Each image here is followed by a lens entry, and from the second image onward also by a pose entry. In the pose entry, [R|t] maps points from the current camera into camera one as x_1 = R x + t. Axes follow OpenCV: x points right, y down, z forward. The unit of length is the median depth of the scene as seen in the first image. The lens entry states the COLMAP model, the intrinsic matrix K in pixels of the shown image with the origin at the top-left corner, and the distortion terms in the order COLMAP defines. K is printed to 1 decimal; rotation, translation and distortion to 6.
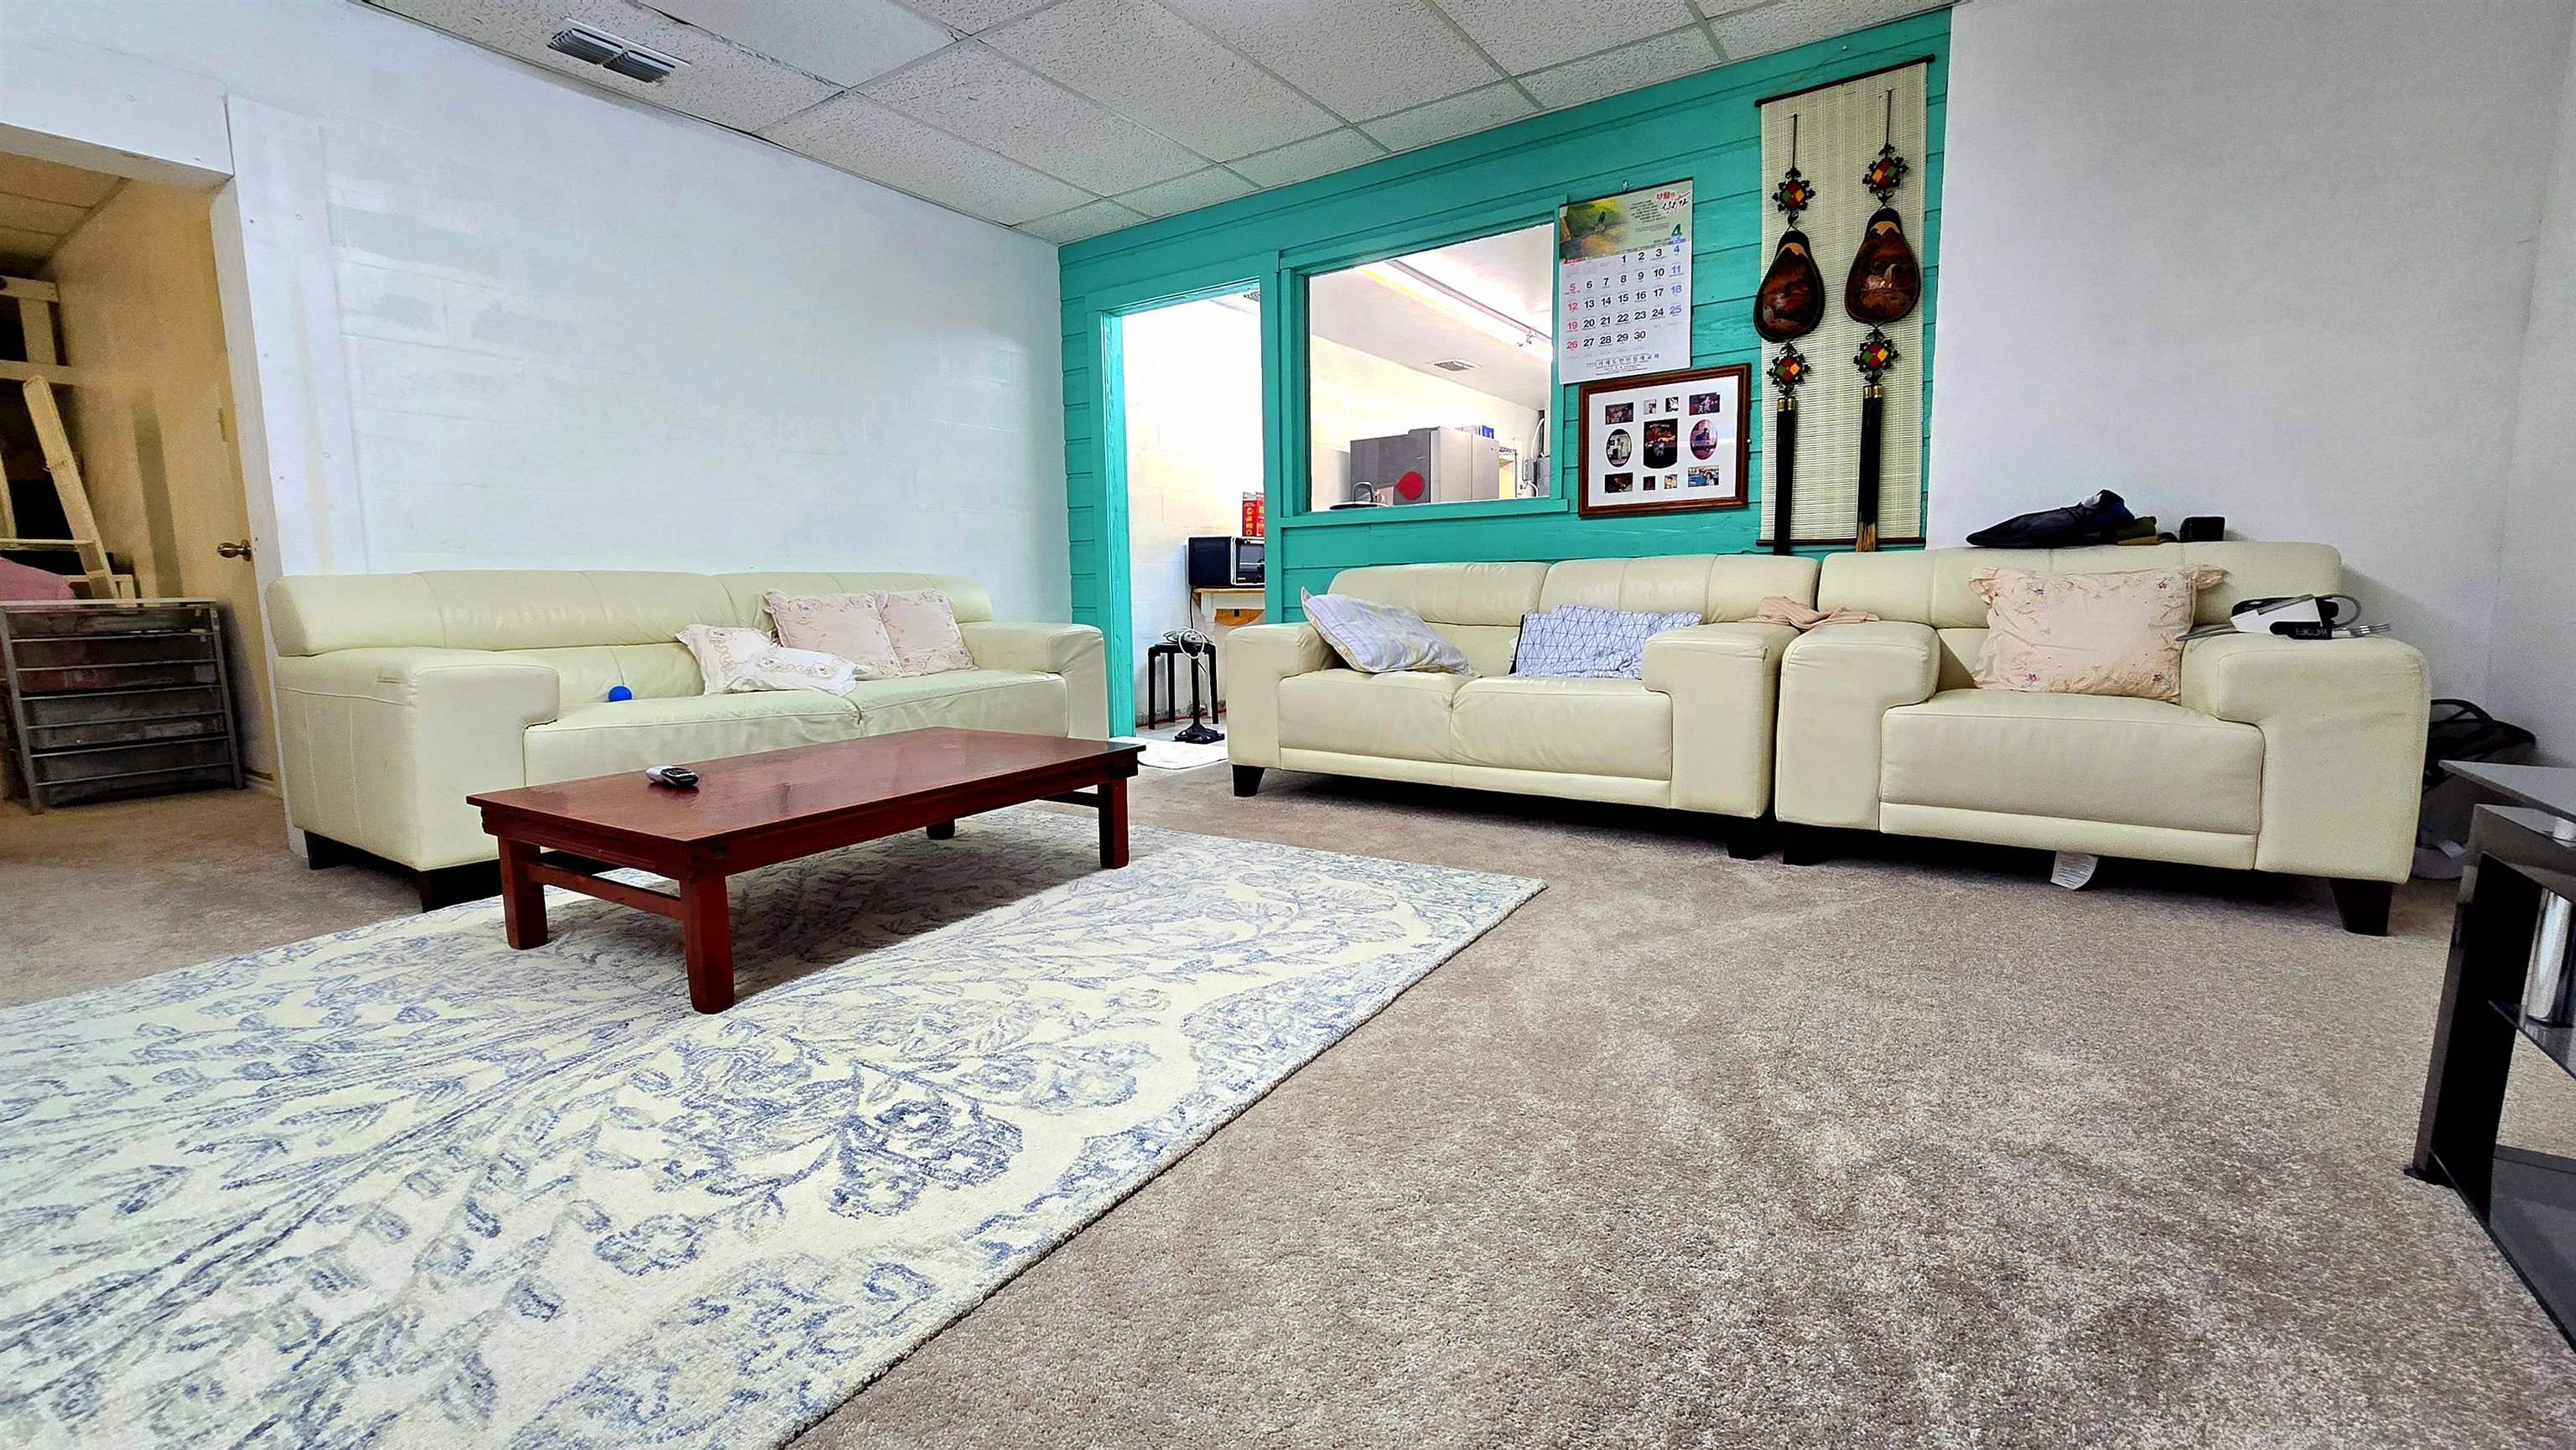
lens RADIAL K [[1066.1, 0, 1289.2], [0, 1066.1, 715.1], [0, 0, 1]] dist [-0.002642, 0.000765]
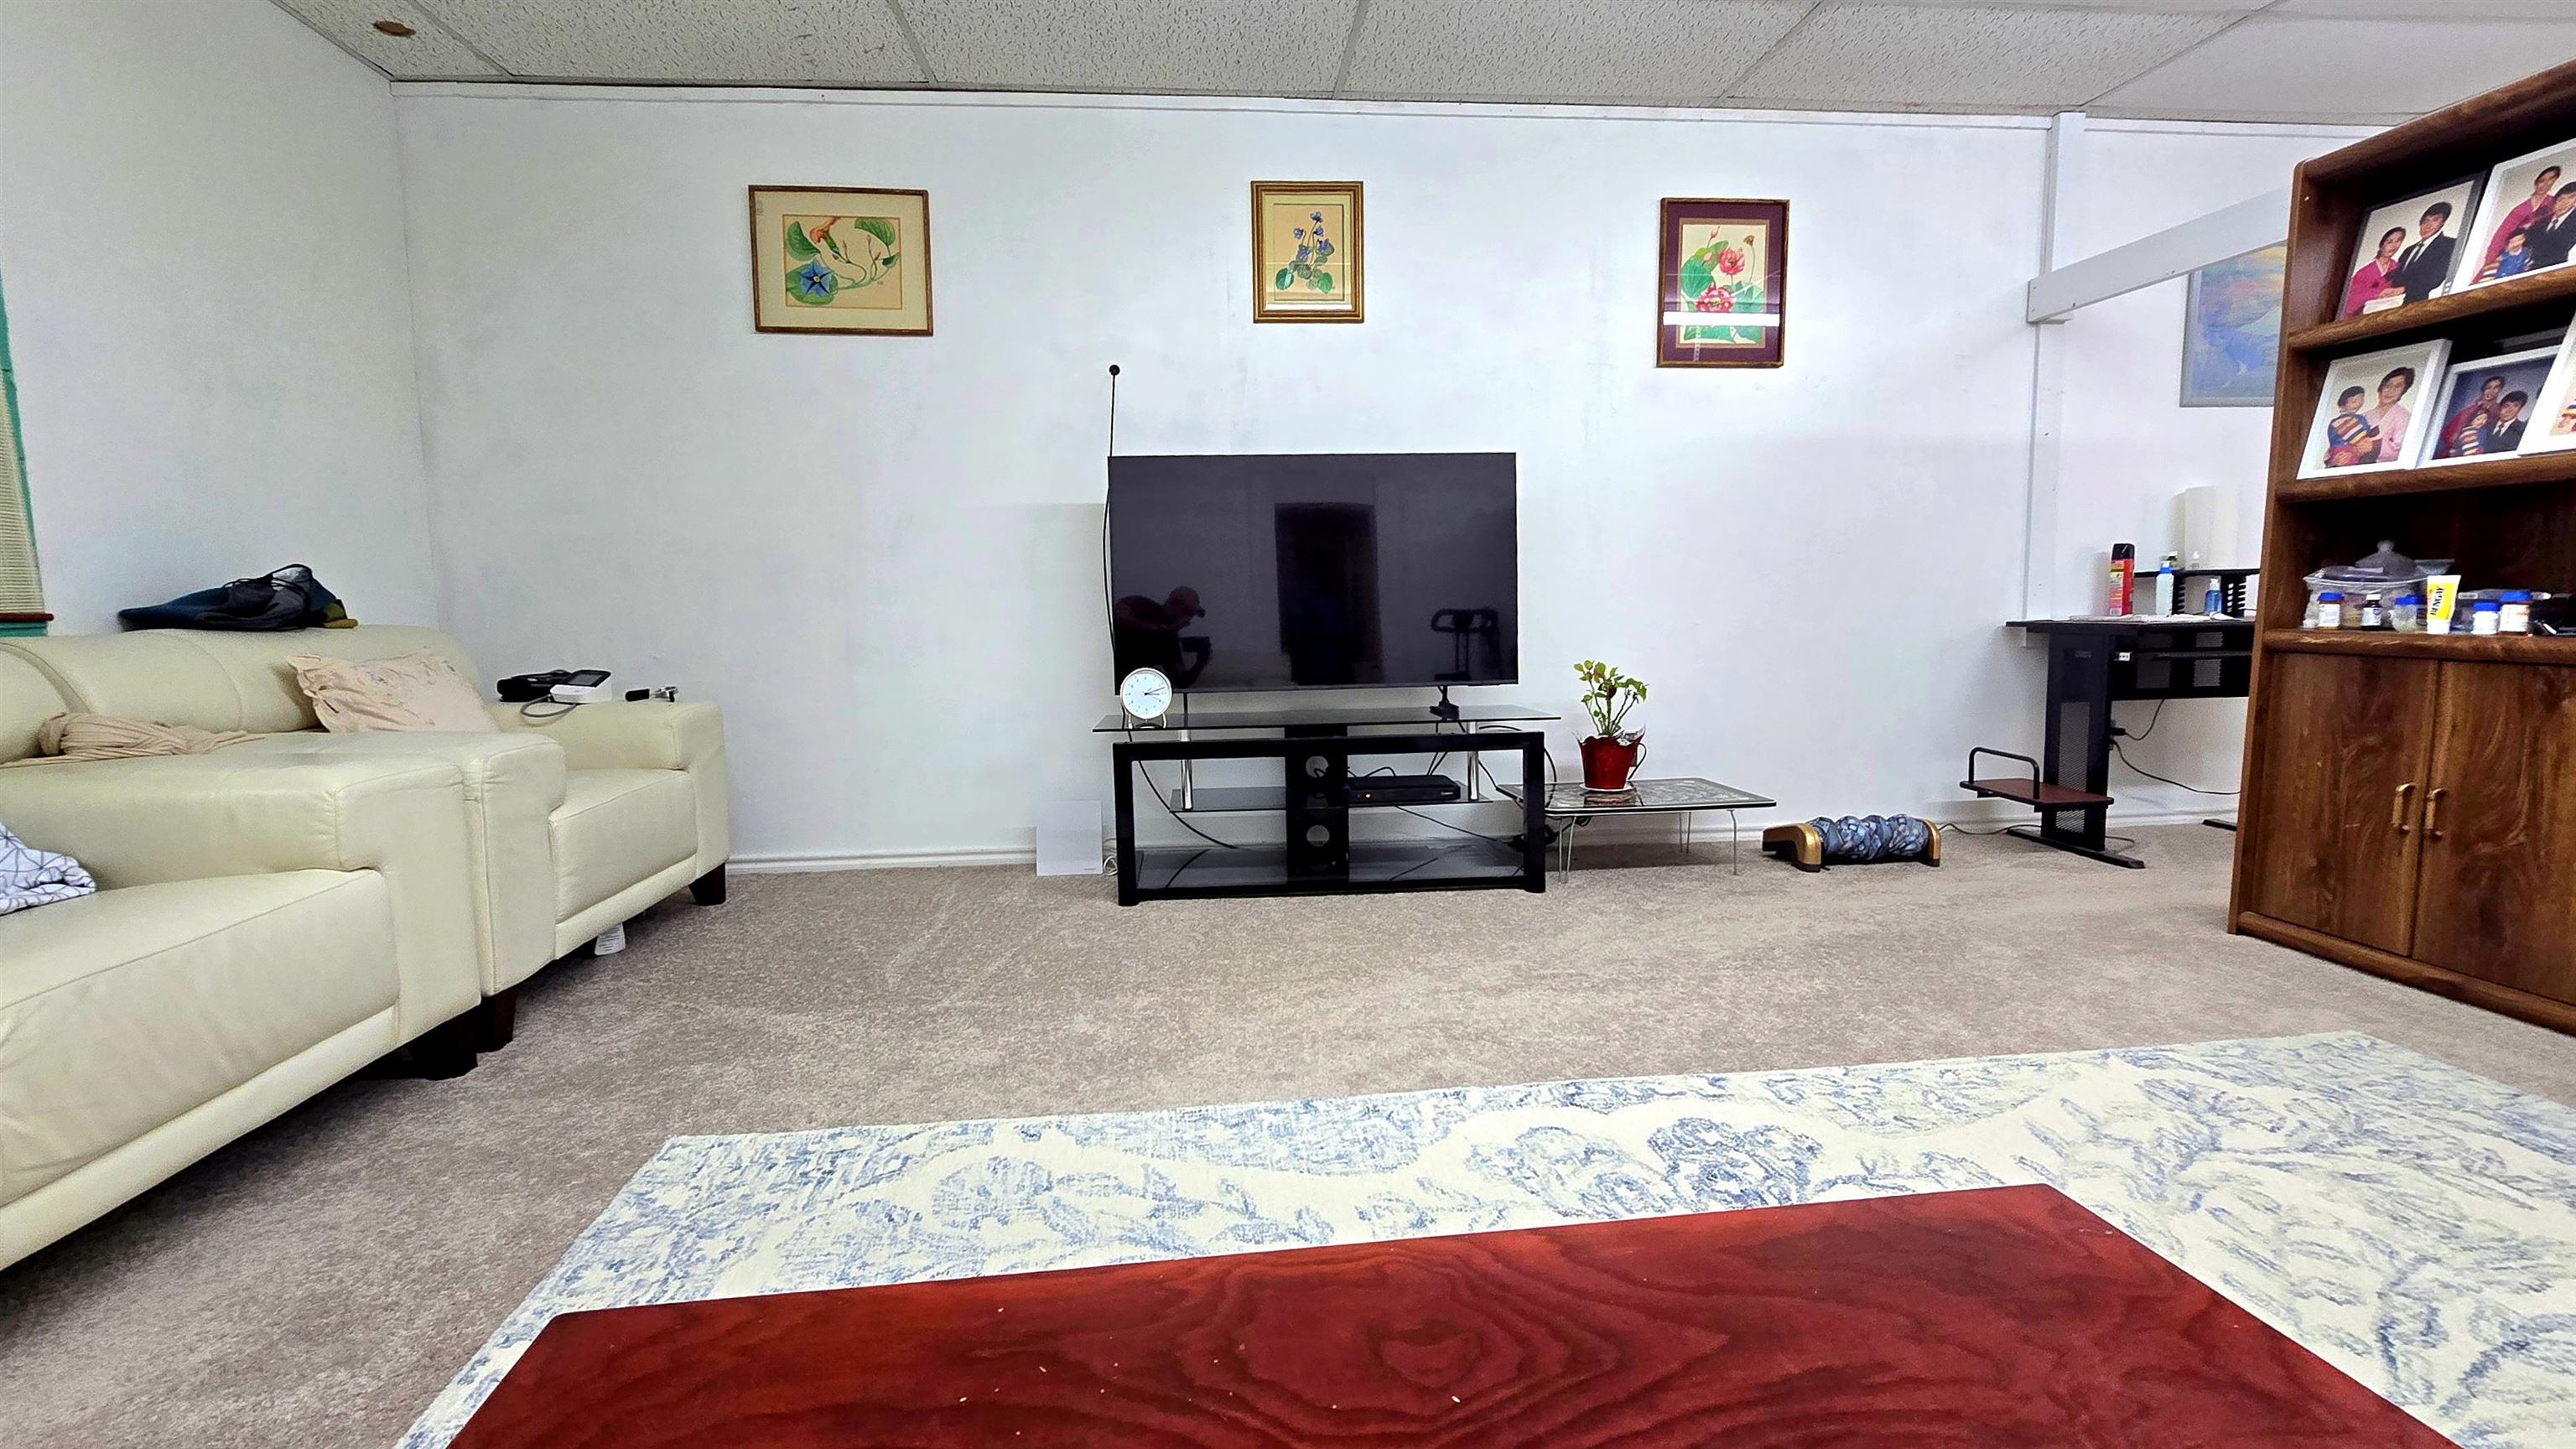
lens RADIAL K [[1133.4, 0, 1272.1], [0, 1133.4, 718.7], [0, 0, 1]] dist [-0.004748, -0.000956]
pose [[-0.619798, -0.056688, 0.782711, -0.890905], [0.116497, 0.979690, 0.163203, -0.285937], [-0.776066, 0.192337, -0.600606, 1.880760]]
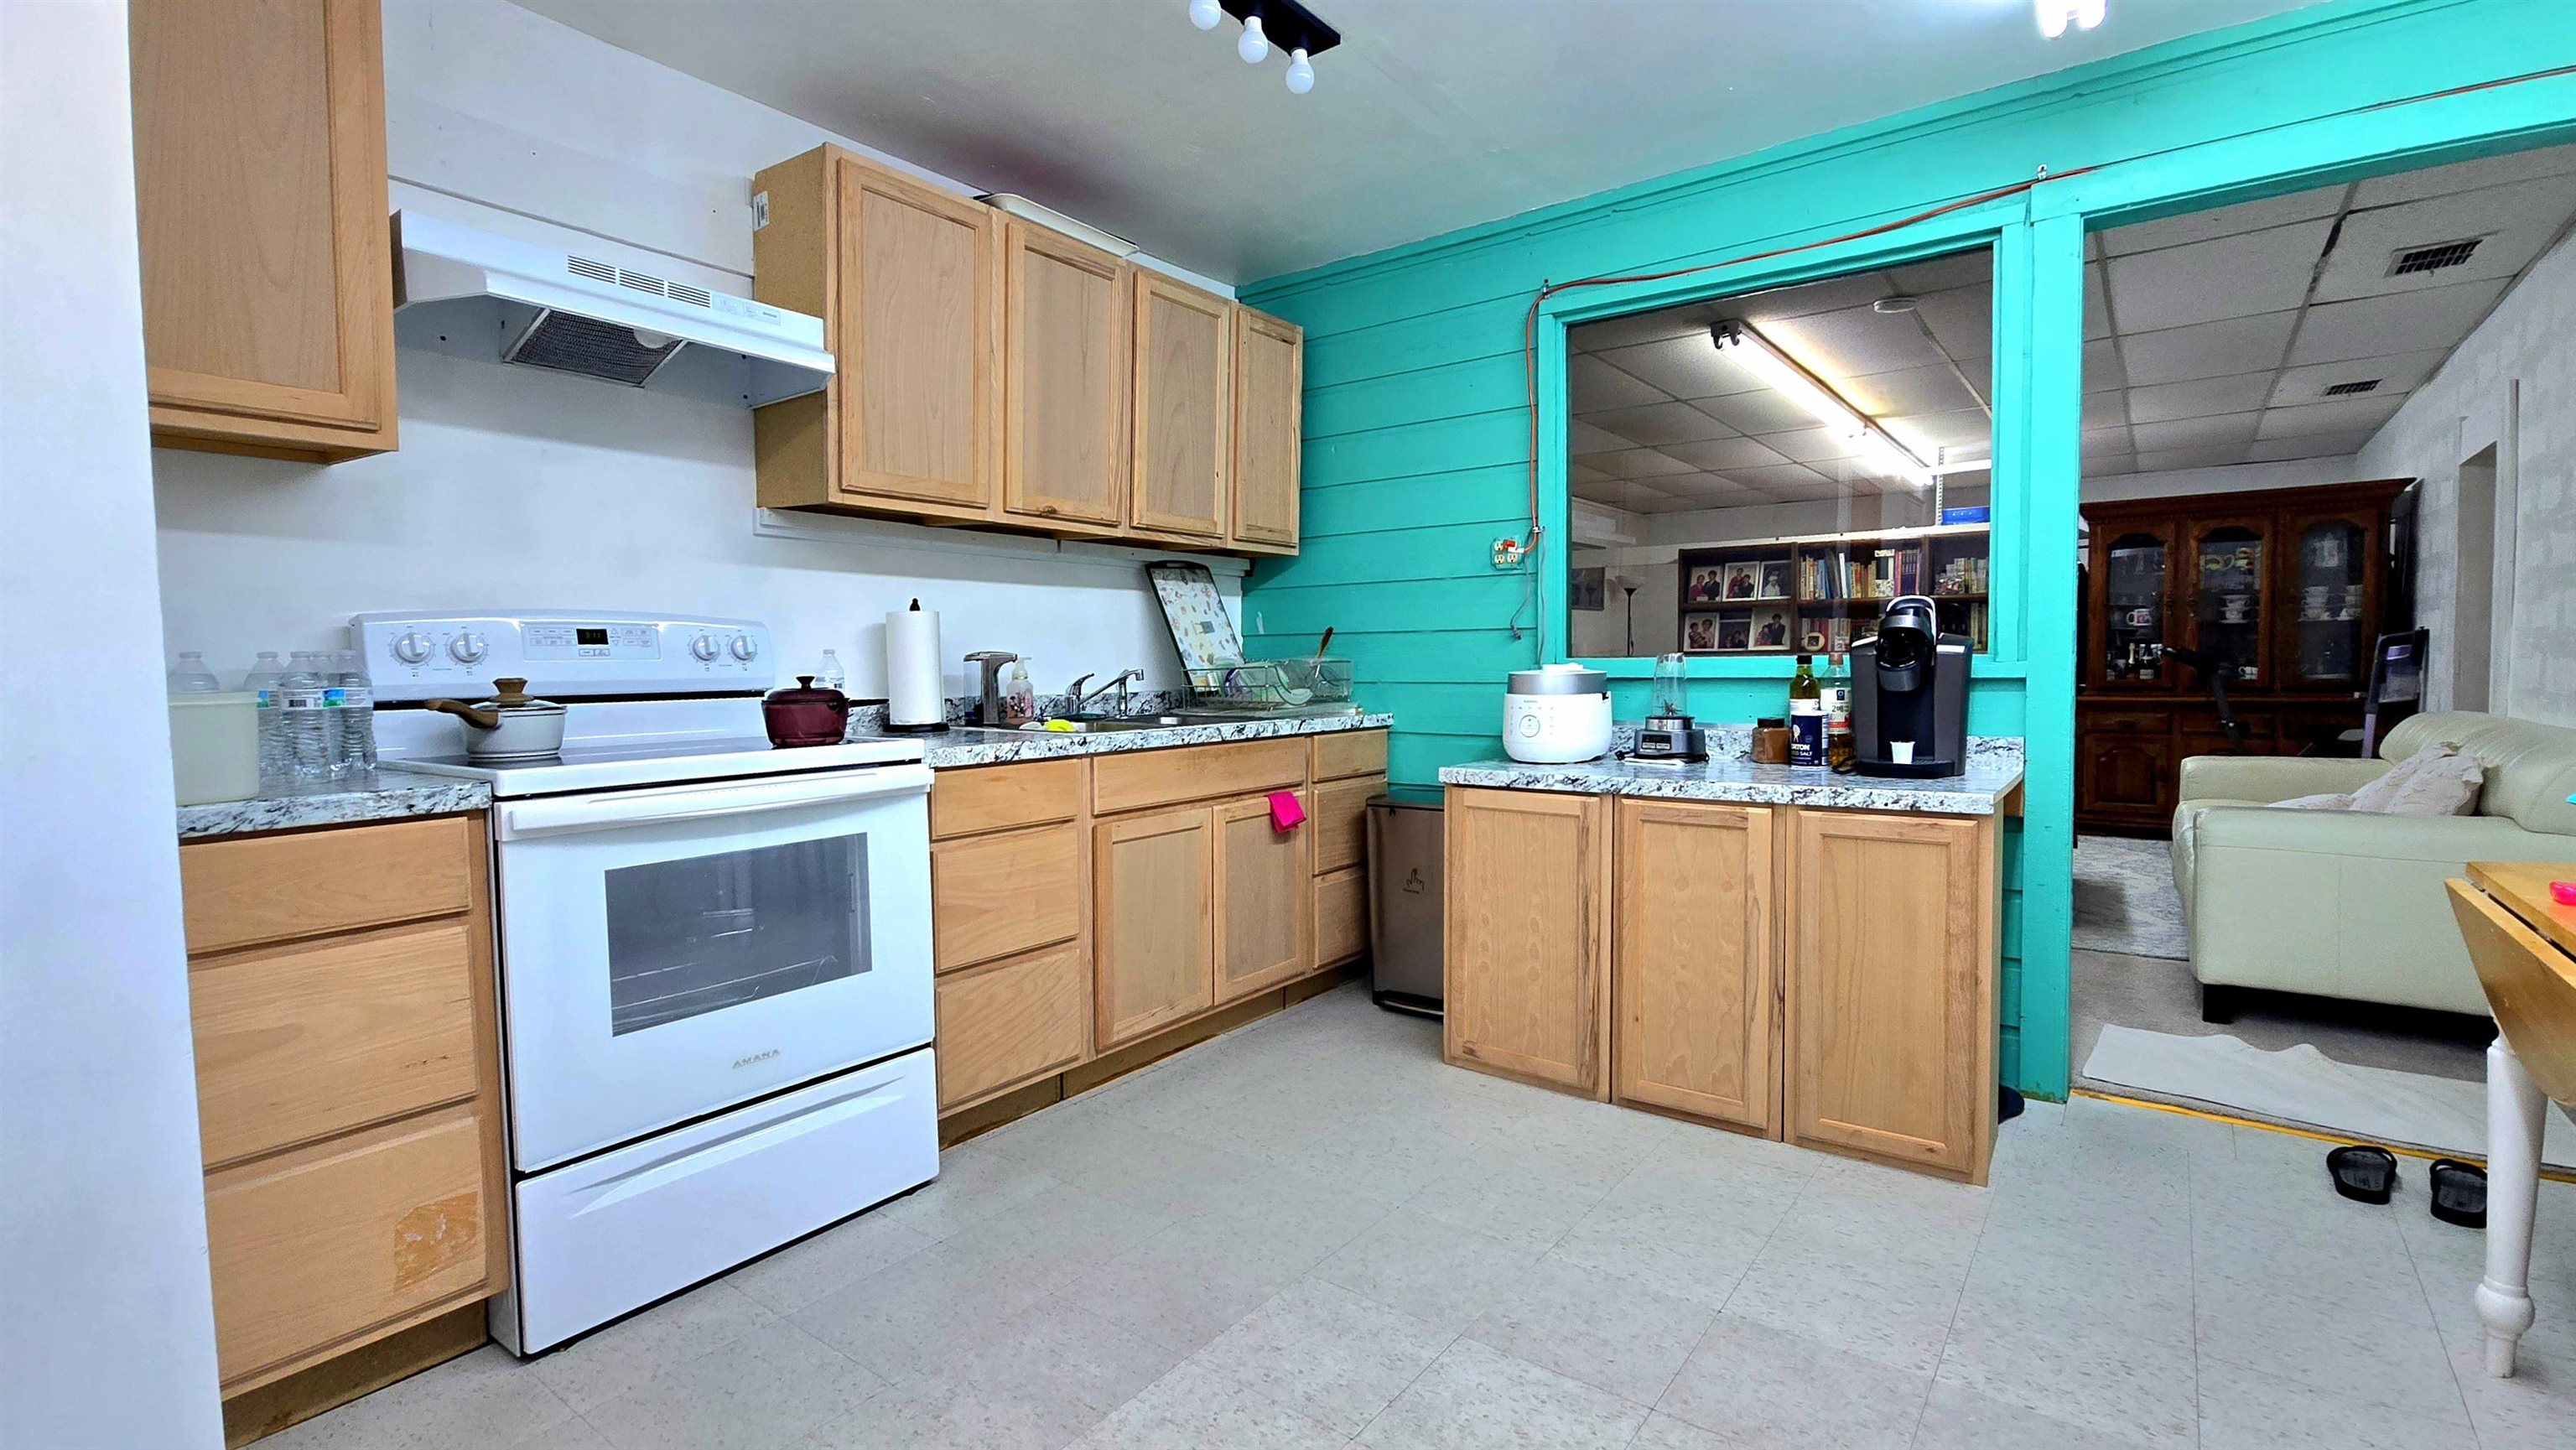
lens RADIAL K [[1160.1, 0, 1285.4], [0, 1160.1, 722.8], [0, 0, 1]] dist [0.003803, -0.000419]
pose [[-0.998077, 0.025514, 0.056483, 1.110943], [0.034584, 0.985530, 0.165935, -0.827871], [-0.051432, 0.167569, -0.984518, 5.100881]]
